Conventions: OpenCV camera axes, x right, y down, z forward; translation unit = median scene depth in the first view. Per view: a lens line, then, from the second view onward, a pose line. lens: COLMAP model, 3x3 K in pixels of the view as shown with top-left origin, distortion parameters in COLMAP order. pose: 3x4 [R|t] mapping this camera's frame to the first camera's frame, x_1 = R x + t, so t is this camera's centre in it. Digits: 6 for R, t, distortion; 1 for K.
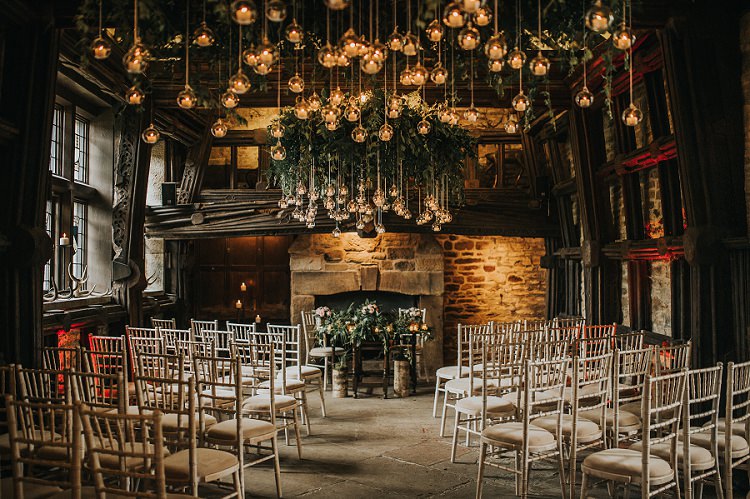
lens RADIAL K [[747.8, 0, 375.0], [0, 747.8, 249.5], [0, 0, 1]] dist [-0.078604, 0.130754]
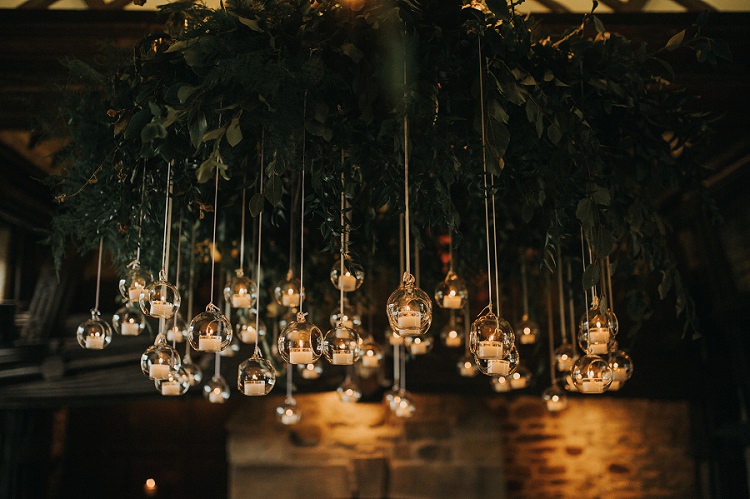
lens RADIAL K [[747.8, 0, 375.0], [0, 747.8, 249.5], [0, 0, 1]] dist [-0.078604, 0.130754]
pose [[0.999991, -0.004123, -0.000256, -0.003703], [0.004001, 0.982101, -0.188313, -0.022915], [0.001028, 0.188310, 0.982109, 0.425919]]
